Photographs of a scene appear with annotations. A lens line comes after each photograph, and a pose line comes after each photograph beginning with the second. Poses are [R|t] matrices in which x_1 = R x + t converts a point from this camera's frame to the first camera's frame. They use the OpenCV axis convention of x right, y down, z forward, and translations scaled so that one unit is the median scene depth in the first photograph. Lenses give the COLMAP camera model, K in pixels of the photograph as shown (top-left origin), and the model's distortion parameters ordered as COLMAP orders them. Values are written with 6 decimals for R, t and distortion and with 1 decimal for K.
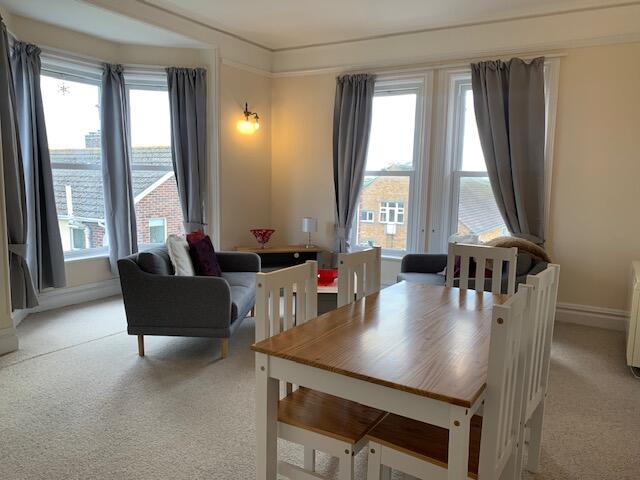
lens RADIAL K [[495.9, 0, 317.1], [0, 495.9, 243.4], [0, 0, 1]] dist [-0.005892, -0.002564]
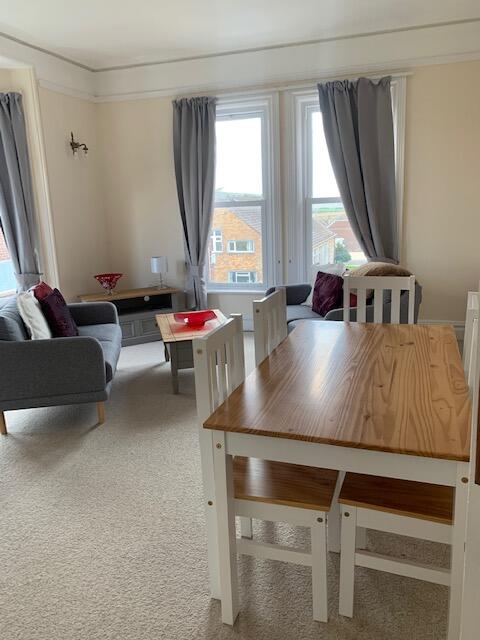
lens RADIAL K [[495.9, 0, 240.0], [0, 495.9, 320.0], [0, 0, 1]] dist [-0.005892, -0.002564]
pose [[0.972318, -0.106575, 0.207939, -0.083723], [0.086667, 0.990937, 0.102633, -0.020093], [-0.216993, -0.081771, 0.972742, 0.057433]]
